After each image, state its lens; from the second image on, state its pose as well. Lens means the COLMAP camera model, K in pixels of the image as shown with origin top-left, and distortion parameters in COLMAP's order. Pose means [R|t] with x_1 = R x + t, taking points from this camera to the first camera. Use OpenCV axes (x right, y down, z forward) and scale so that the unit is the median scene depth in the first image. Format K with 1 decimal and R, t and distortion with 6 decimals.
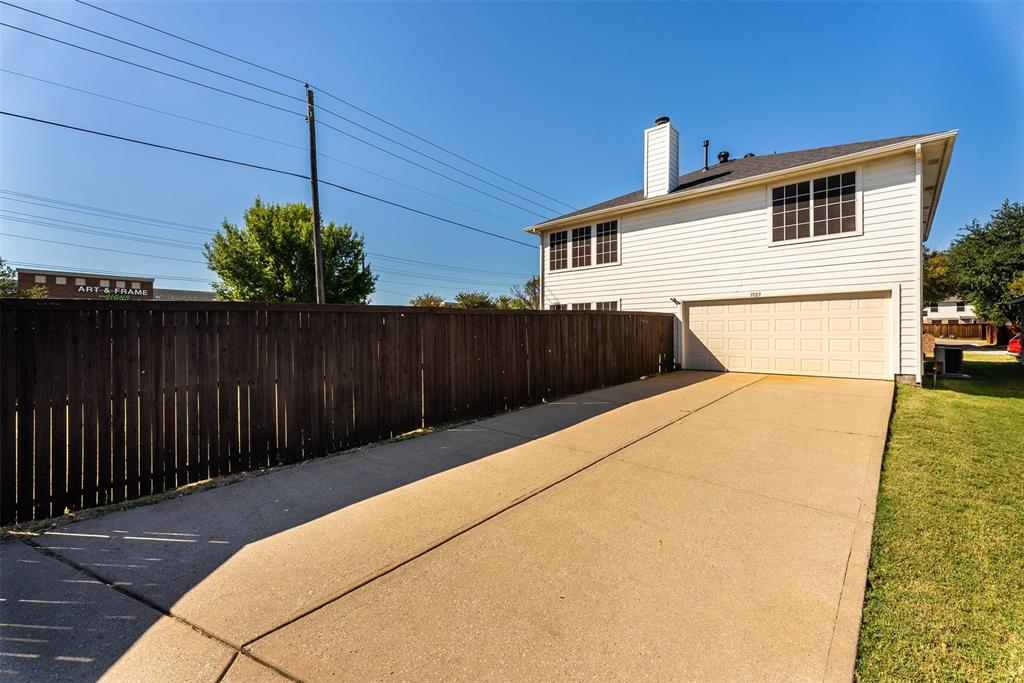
lens RADIAL K [[413.9, 0, 512.0], [0, 413.9, 341.5], [0, 0, 1]] dist [0.000241, -0.000163]
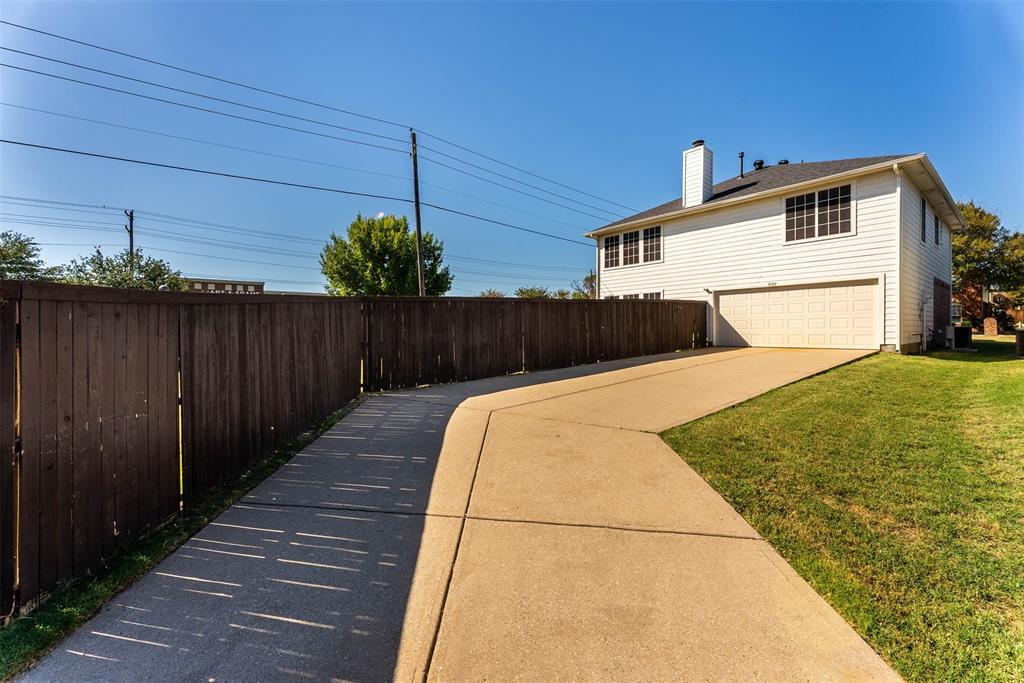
lens RADIAL K [[418.0, 0, 507.9], [0, 418.0, 345.0], [0, 0, 1]] dist [0.001290, 0.000004]
pose [[0.989566, -0.004678, -0.144007, -0.015182], [0.007571, 0.999780, 0.019542, 0.030278], [0.143884, -0.020428, 0.989384, -0.282005]]
